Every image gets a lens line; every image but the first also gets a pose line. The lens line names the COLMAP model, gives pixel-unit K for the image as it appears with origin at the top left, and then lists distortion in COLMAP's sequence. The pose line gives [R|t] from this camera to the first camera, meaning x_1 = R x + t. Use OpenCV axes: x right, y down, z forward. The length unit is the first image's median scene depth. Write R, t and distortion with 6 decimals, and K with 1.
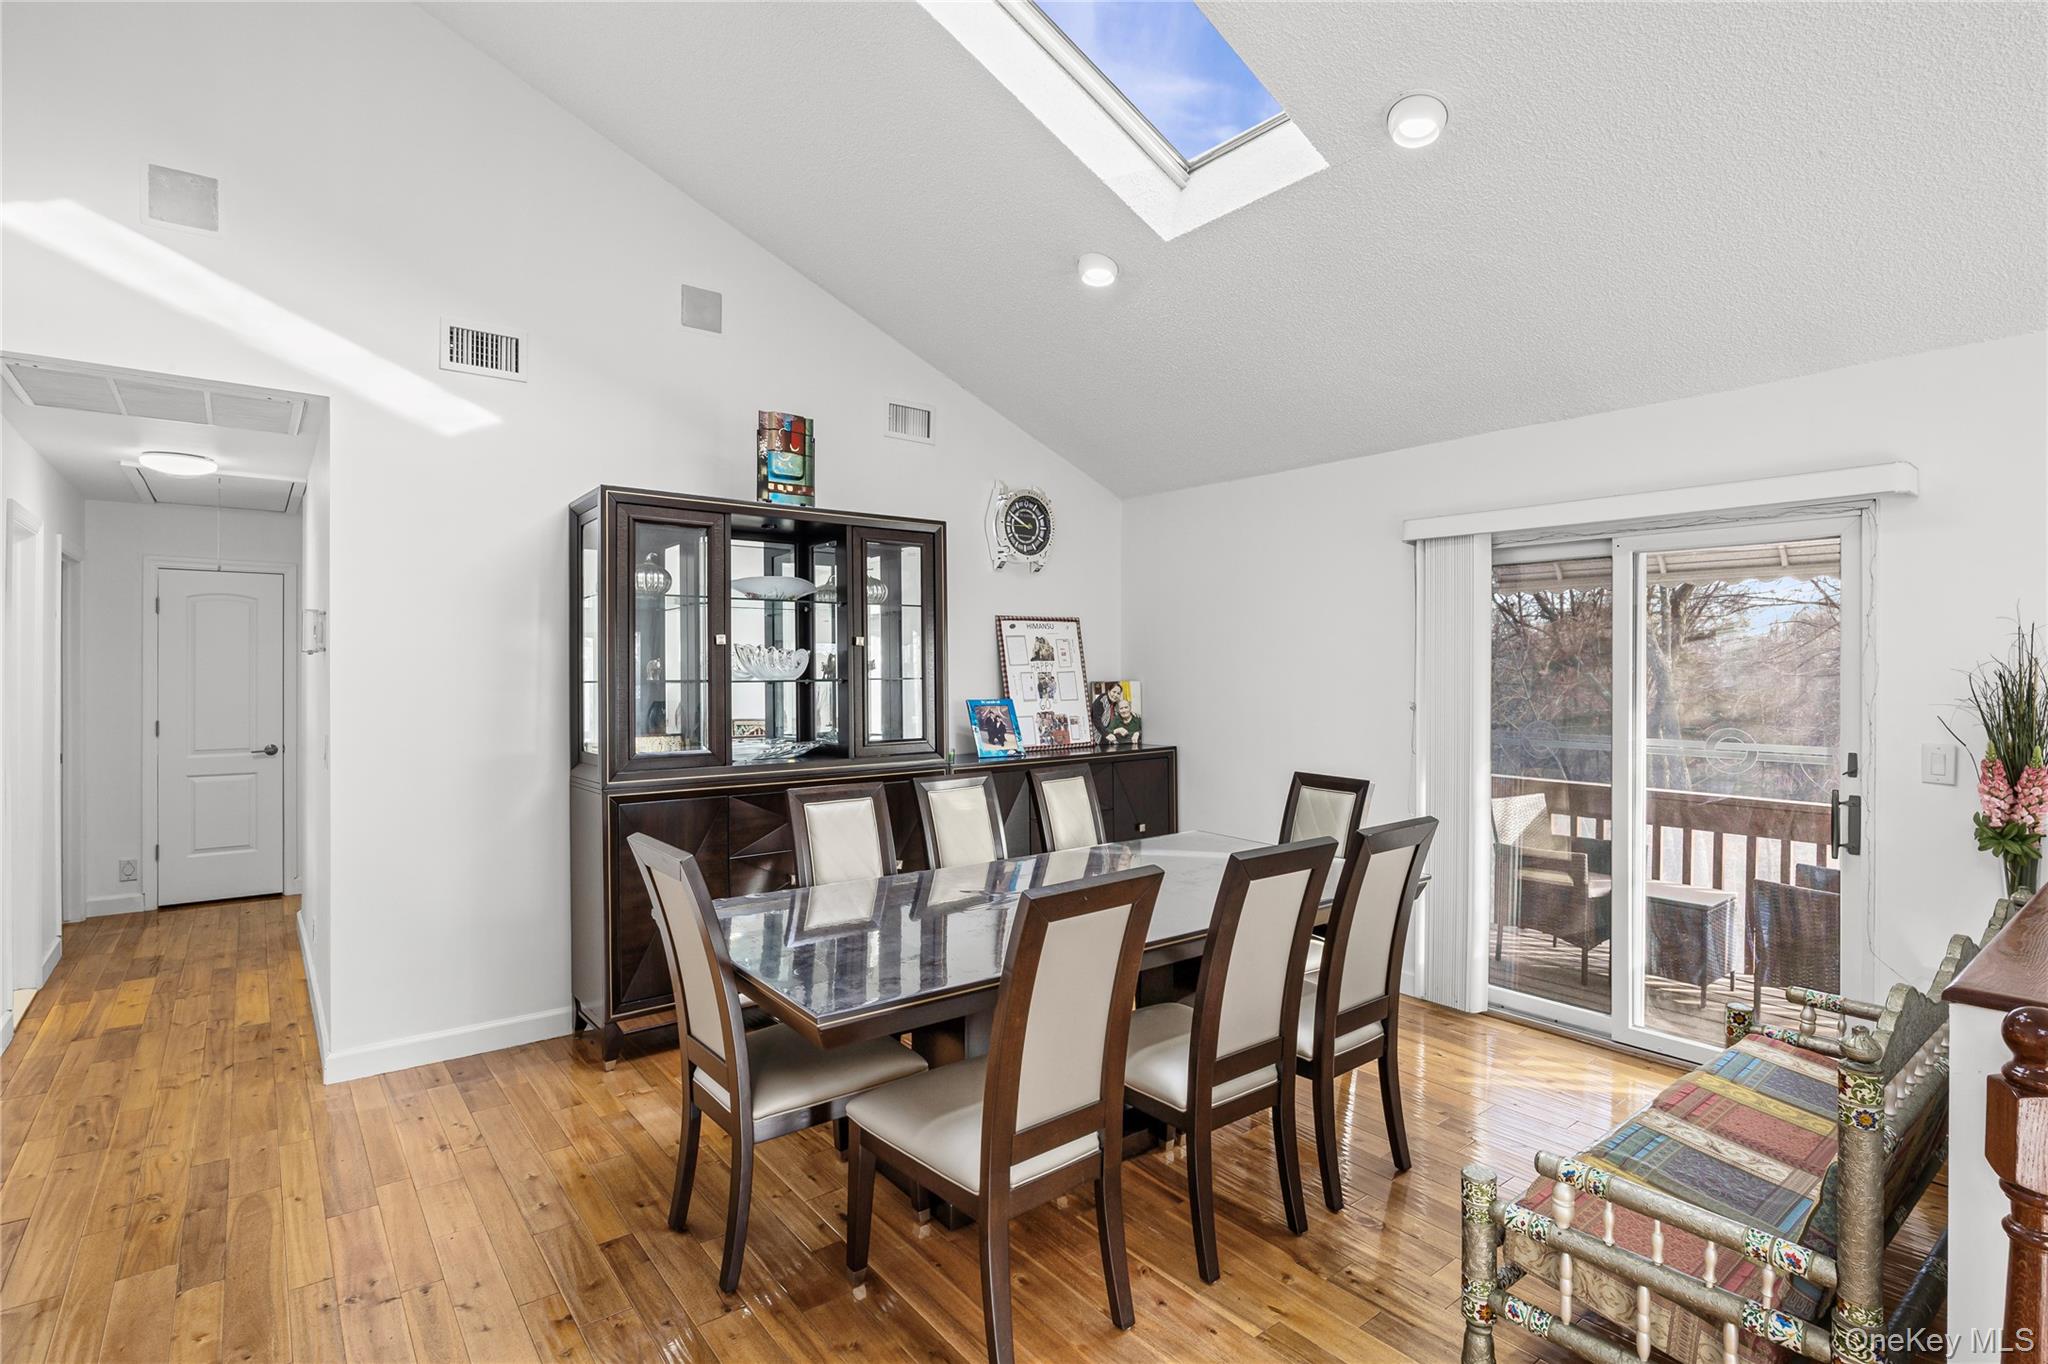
lens RADIAL K [[1011.6, 0, 1018.4], [0, 1011.6, 668.9], [0, 0, 1]] dist [-0.016965, -0.000317]
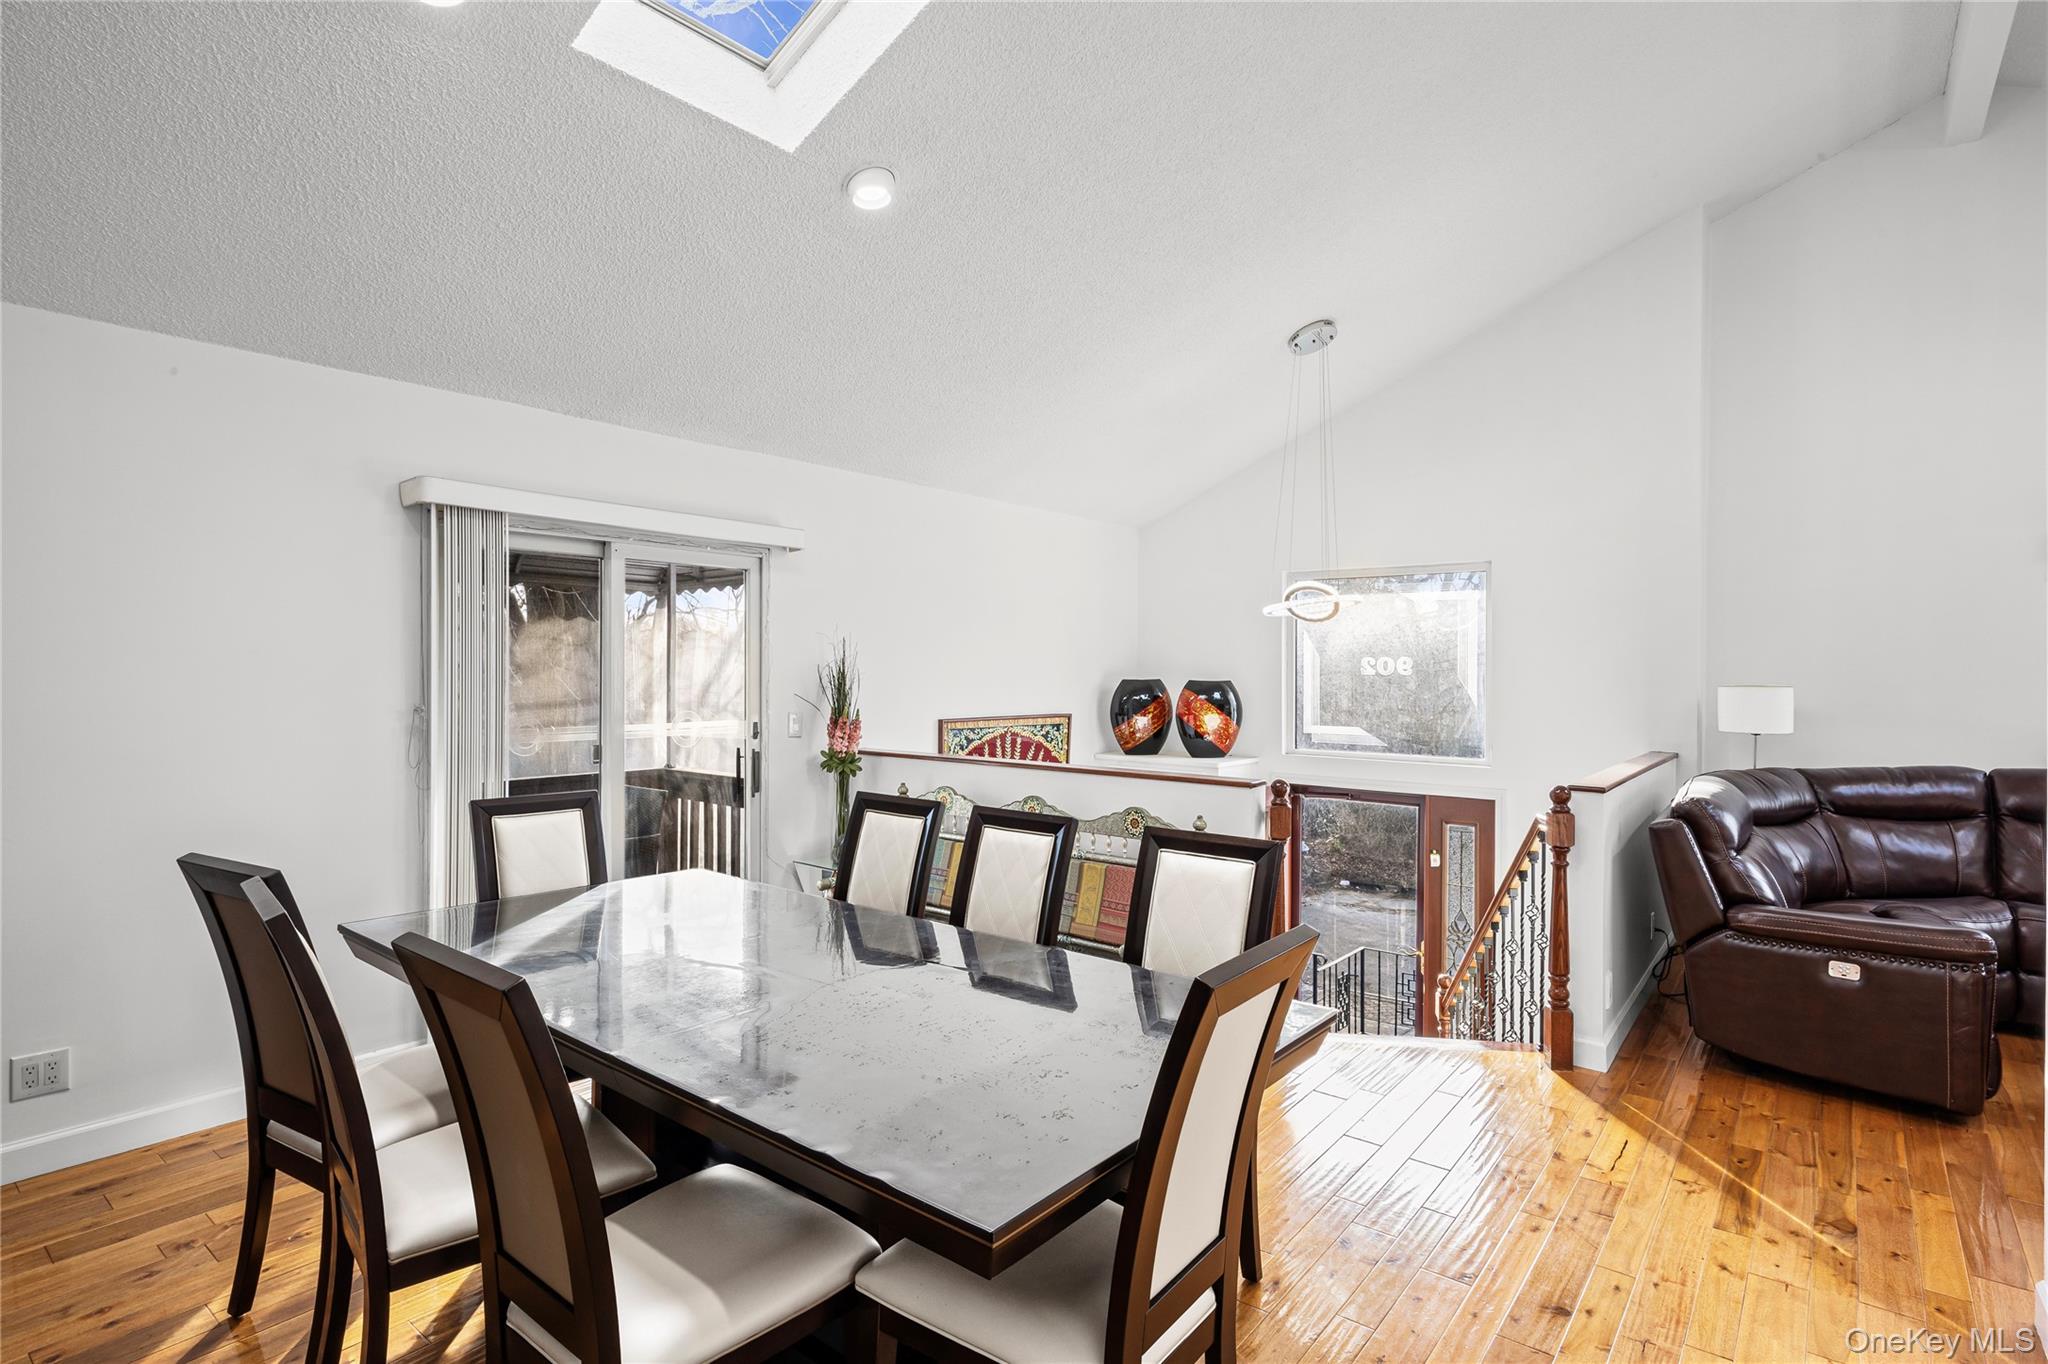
lens RADIAL K [[1011.6, 0, 1027.4], [0, 1011.6, 672.5], [0, 0, 1]] dist [-0.016965, -0.000317]
pose [[-0.228293, 0.002953, 0.973588, -0.680323], [0.000662, 0.999996, -0.002878, 0.017422], [-0.973592, -0.000012, -0.228294, 0.951830]]
